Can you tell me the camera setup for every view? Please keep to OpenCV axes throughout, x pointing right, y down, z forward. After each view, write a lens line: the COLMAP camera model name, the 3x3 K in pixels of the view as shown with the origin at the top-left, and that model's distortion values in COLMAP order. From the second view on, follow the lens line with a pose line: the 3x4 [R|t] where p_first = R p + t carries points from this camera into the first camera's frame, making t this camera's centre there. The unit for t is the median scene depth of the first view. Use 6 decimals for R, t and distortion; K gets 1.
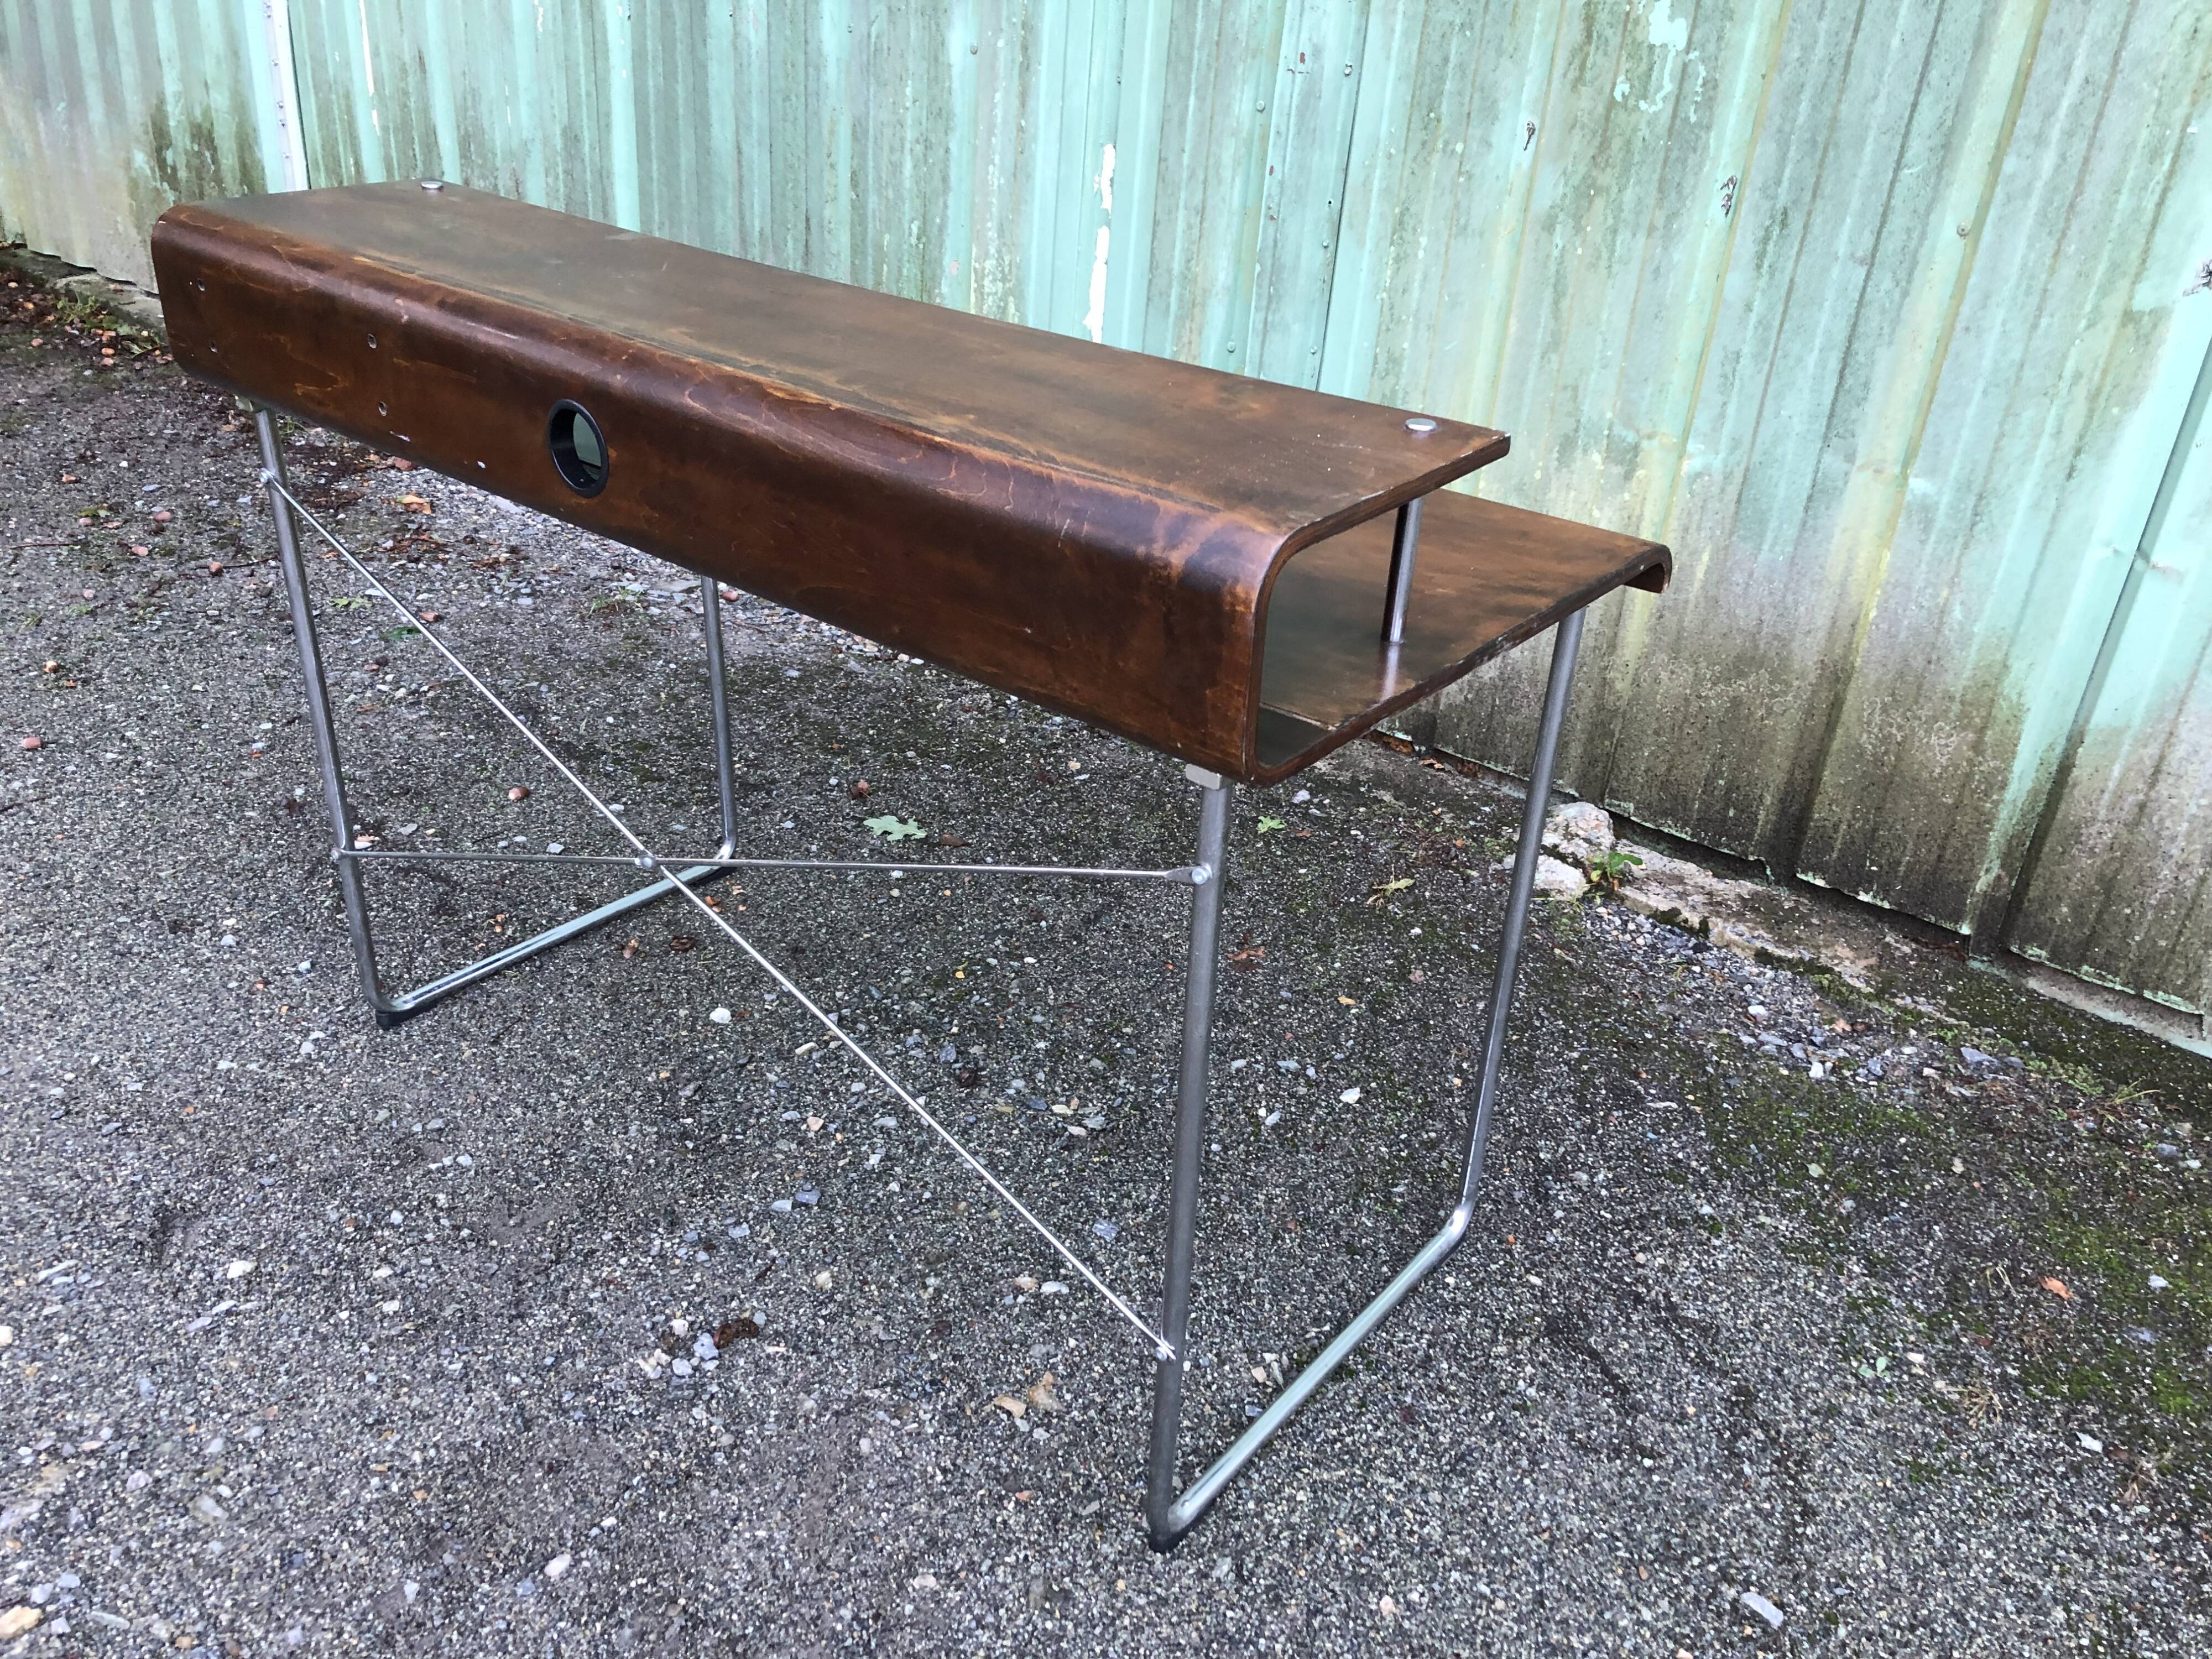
lens RADIAL K [[1820.9, 0, 1125.2], [0, 1820.9, 819.0], [0, 0, 1]] dist [-0.027990, 0.088062]
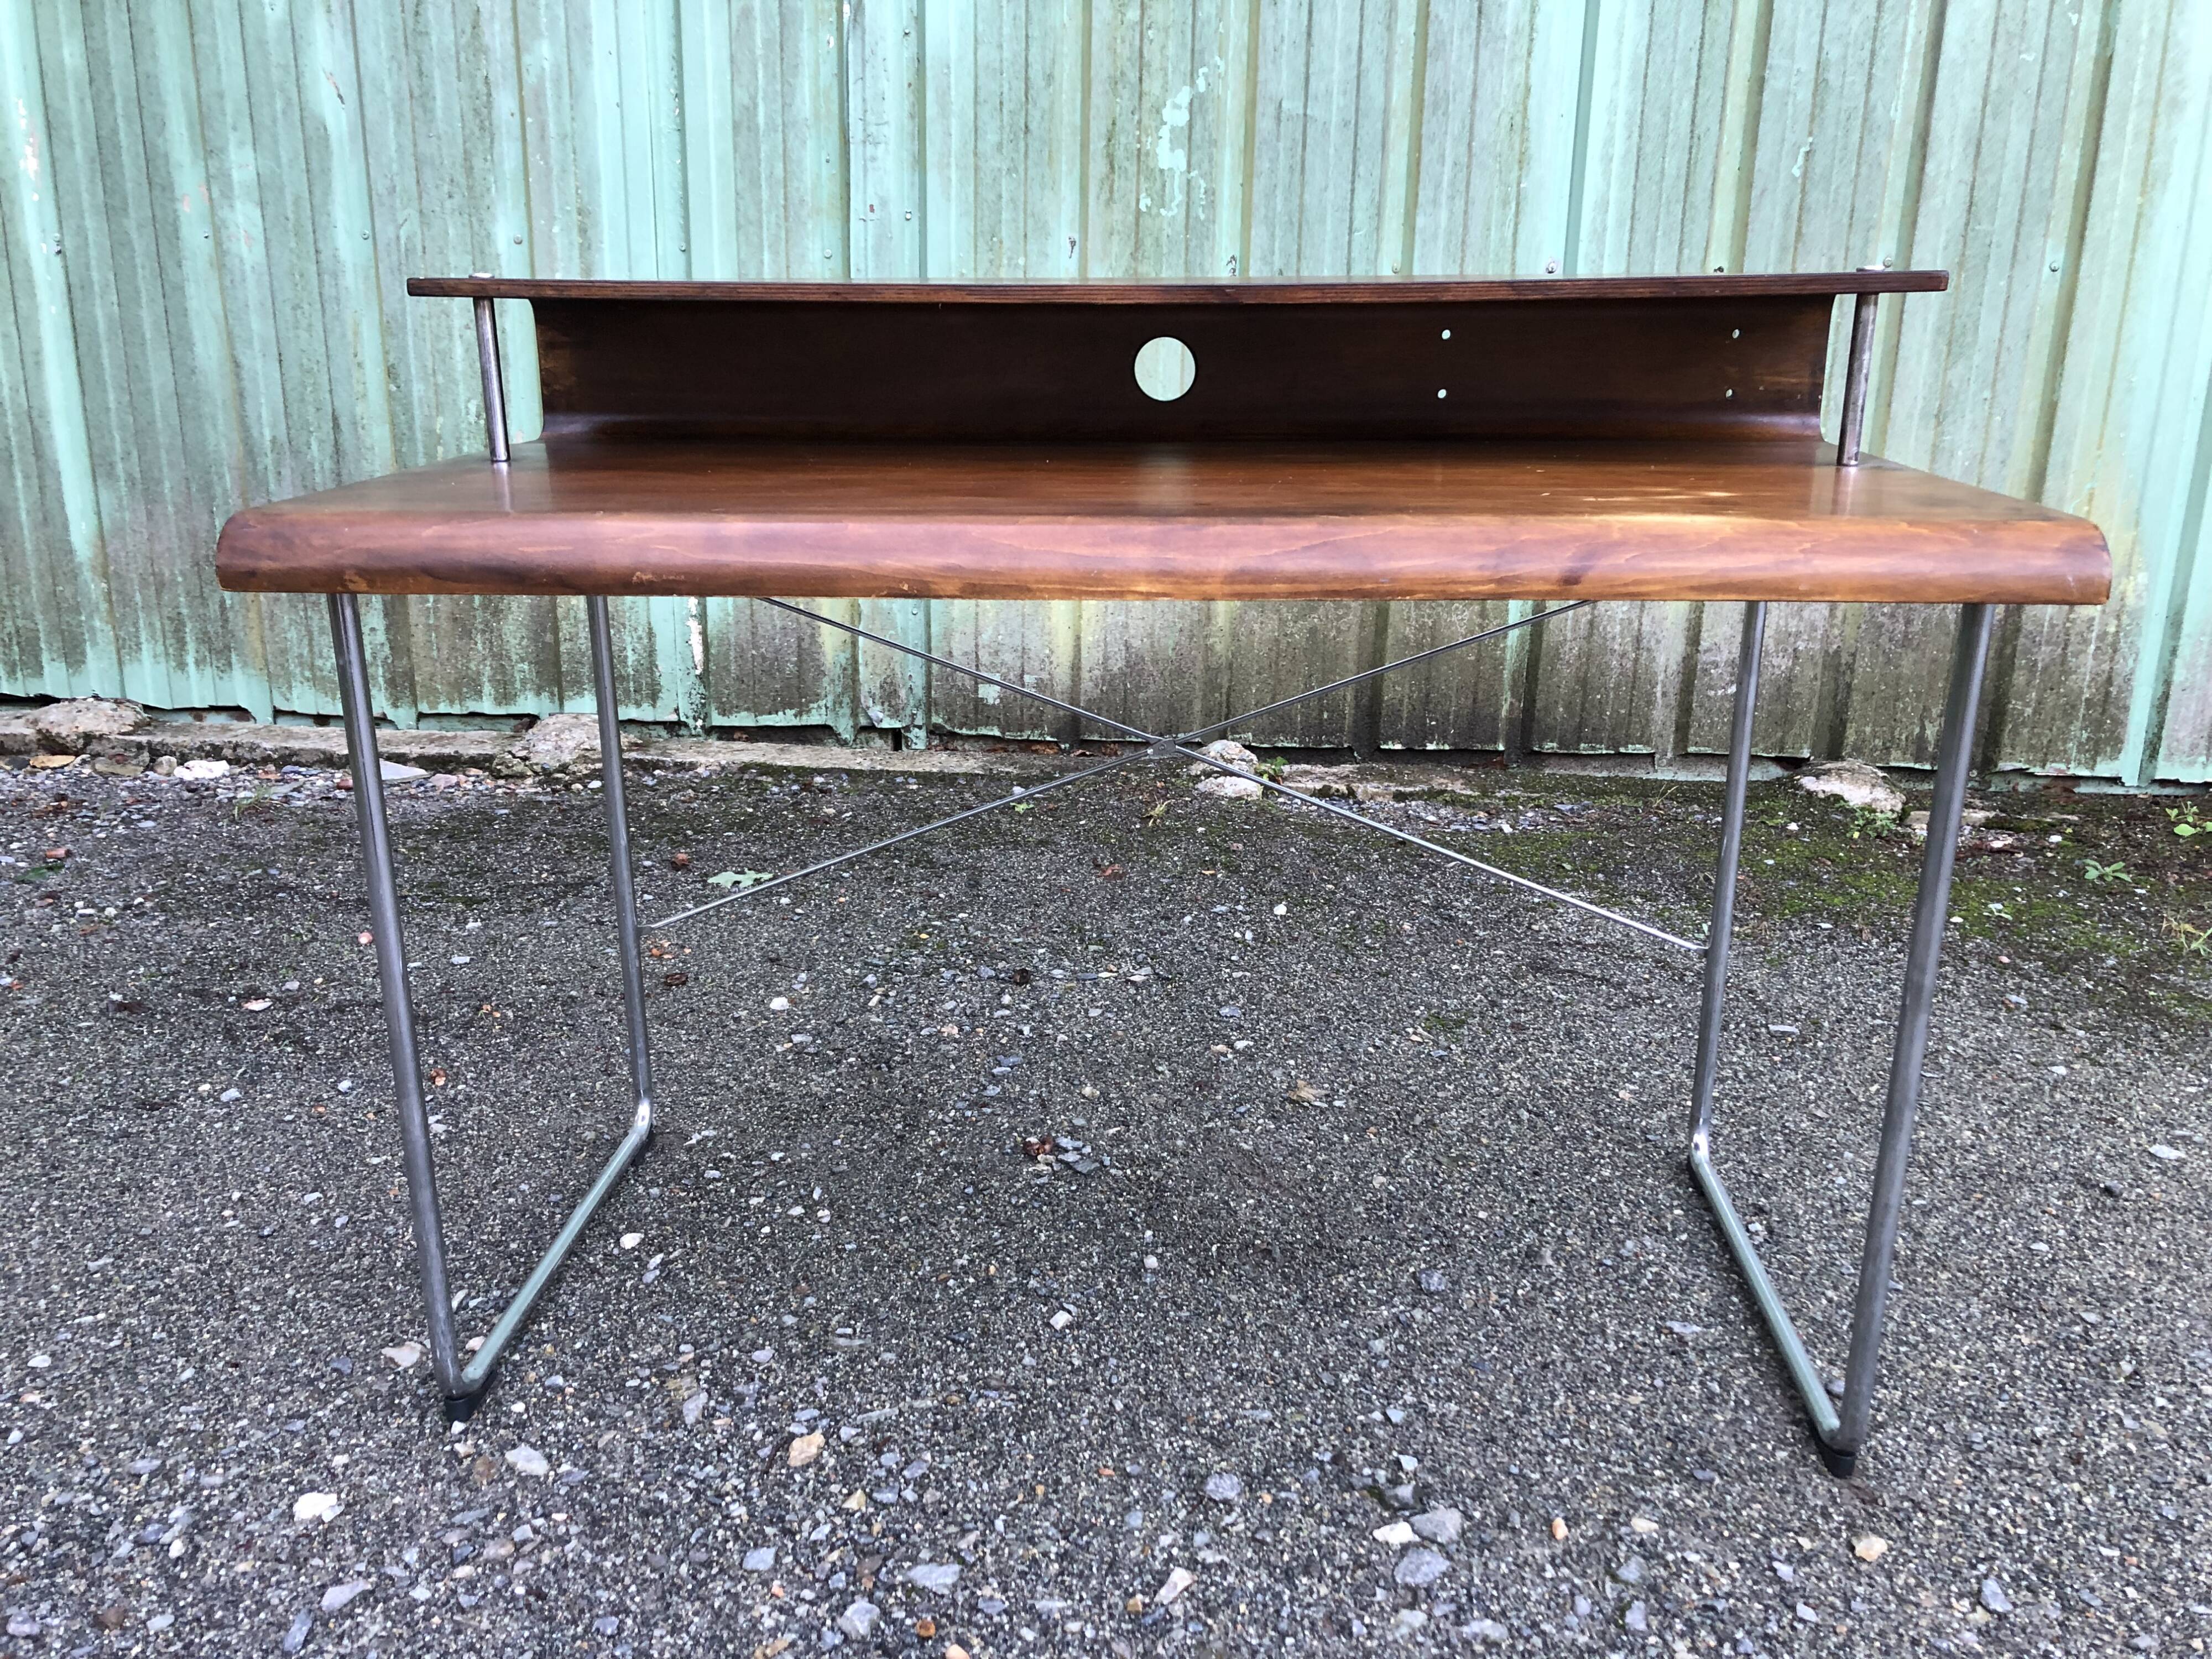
lens RADIAL K [[1818.1, 0, 1106.5], [0, 1818.1, 799.2], [0, 0, 1]] dist [-0.003963, 0.037906]
pose [[0.824608, -0.213559, 0.523846, -0.568154], [0.303214, 0.948608, -0.090579, 0.140779], [-0.477580, 0.233530, 0.846984, -0.040341]]
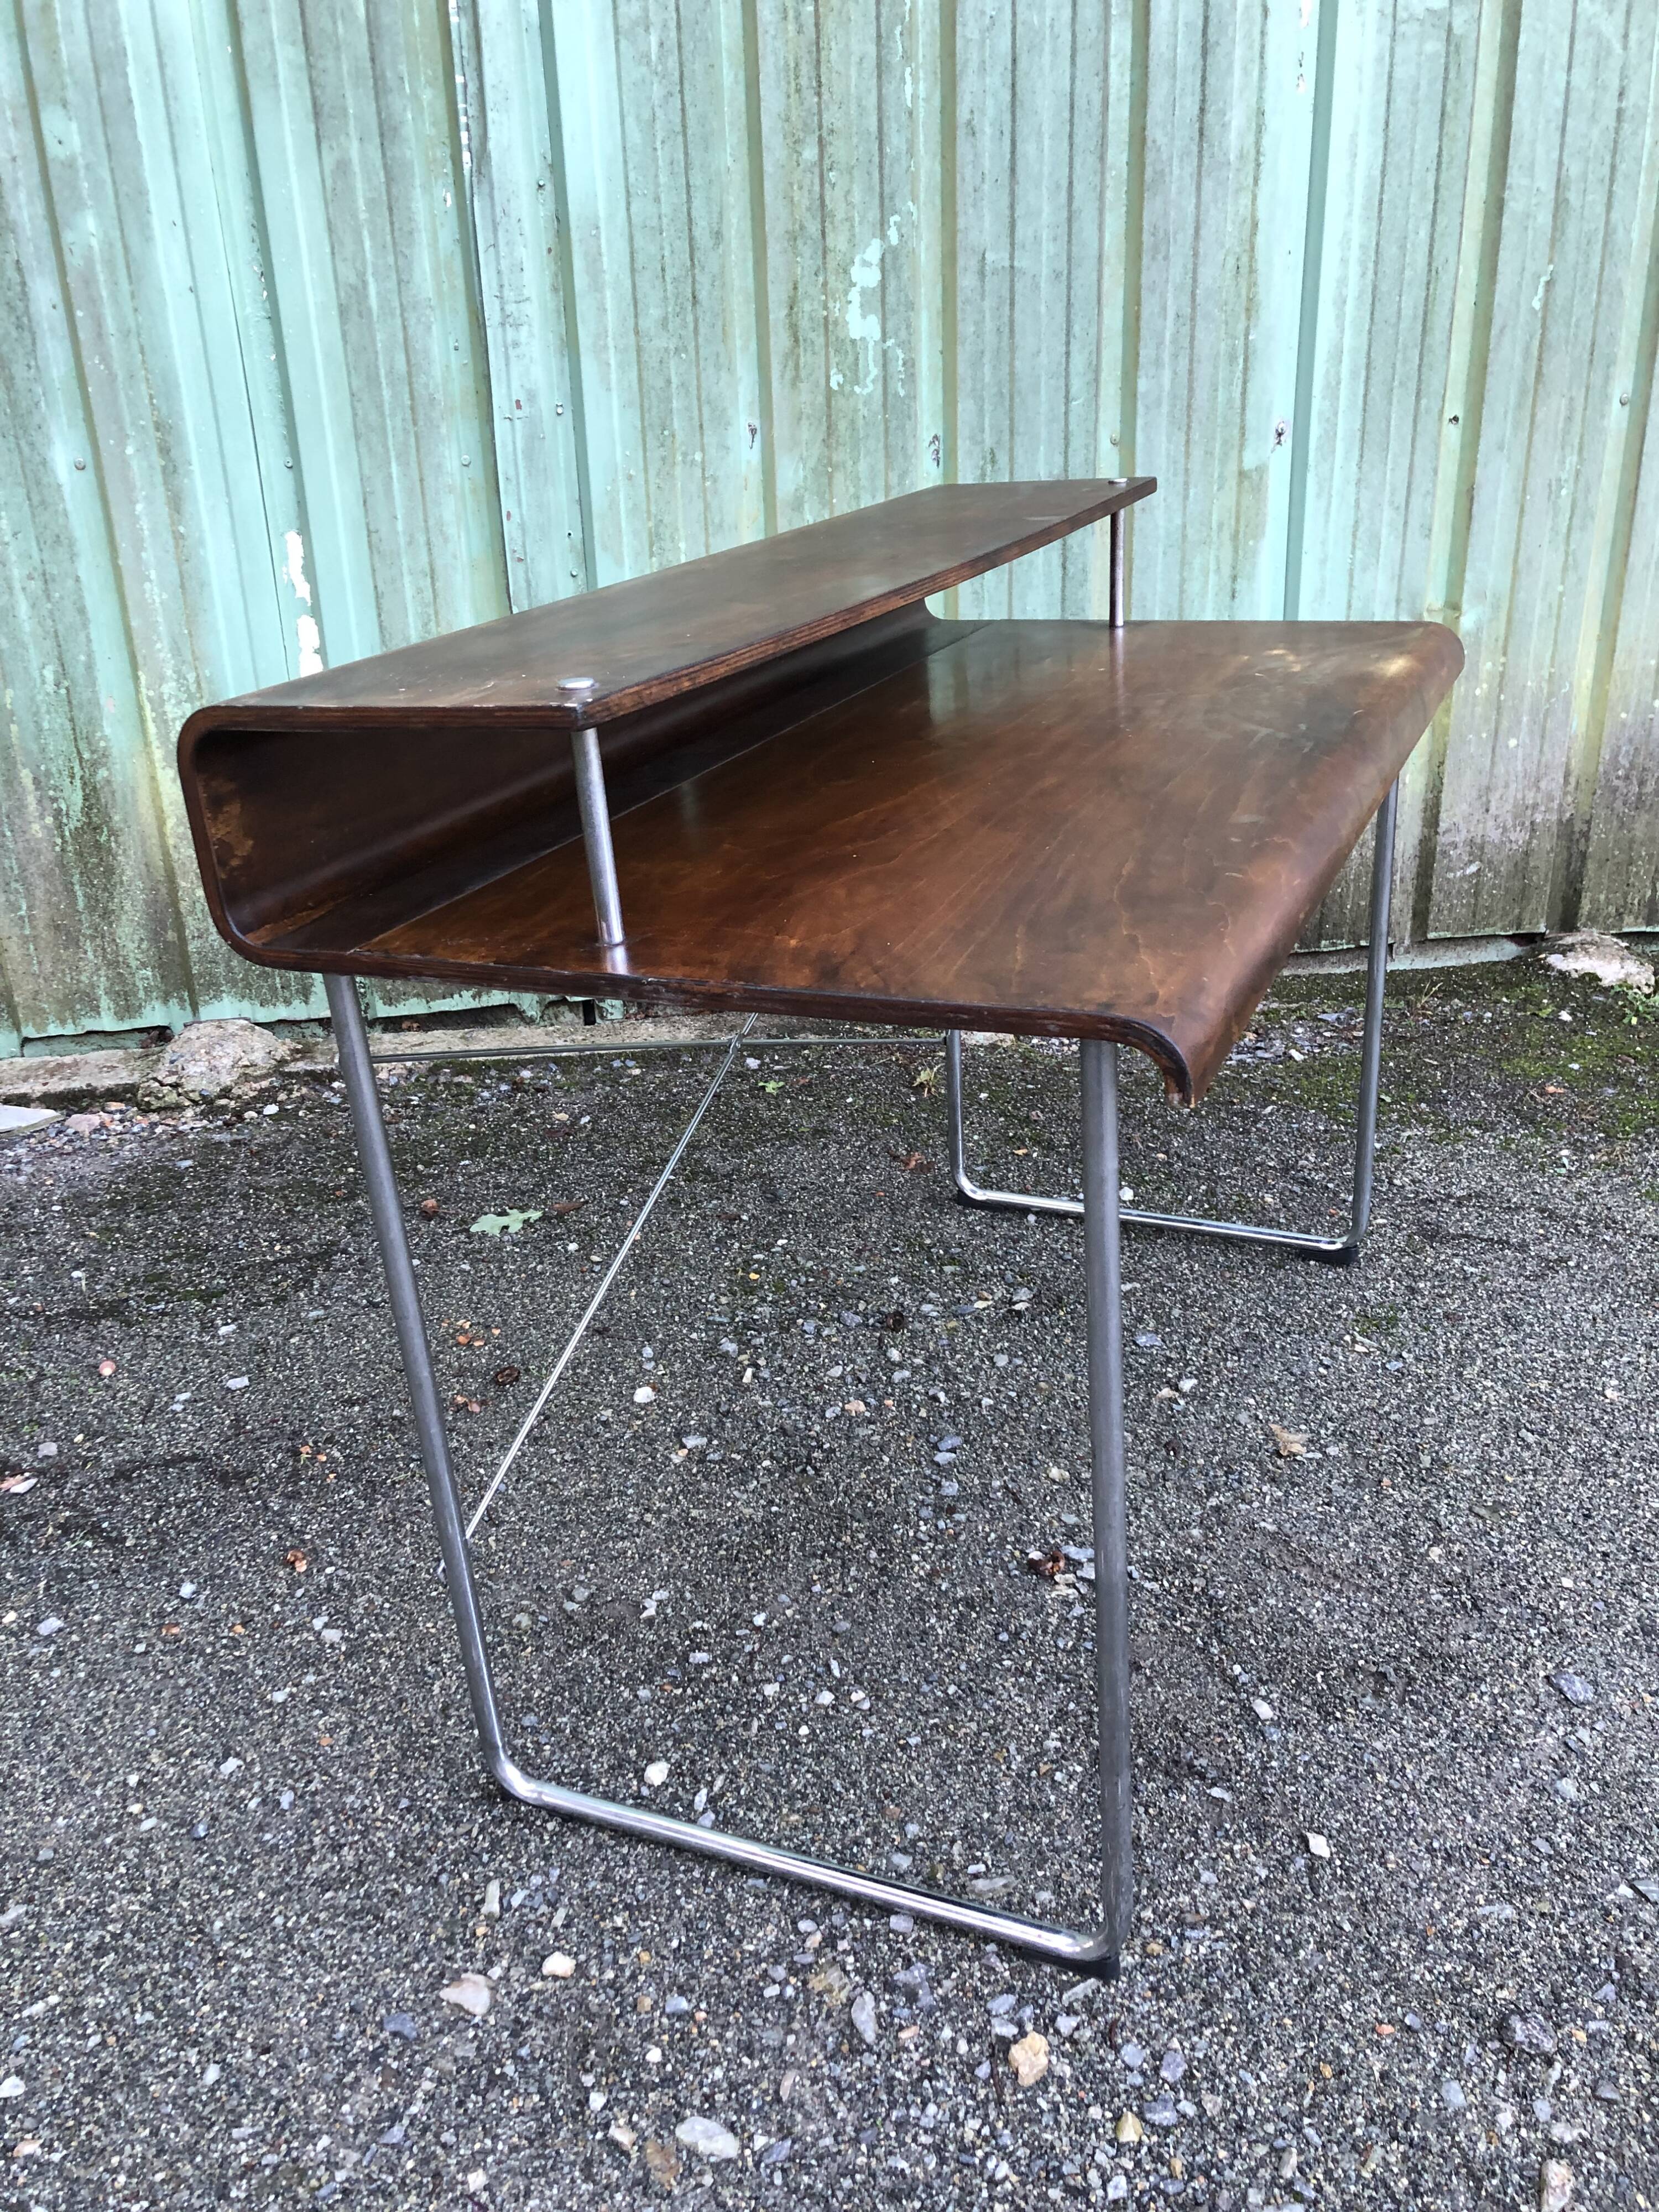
lens RADIAL K [[1825.0, 0, 817.7], [0, 1825.0, 1120.4], [0, 0, 1]] dist [0.000151, 0.039019]
pose [[0.706884, -0.362114, 0.607609, -0.643399], [0.404982, 0.911481, 0.072061, -0.051139], [-0.579918, 0.195132, 0.790960, 0.156804]]
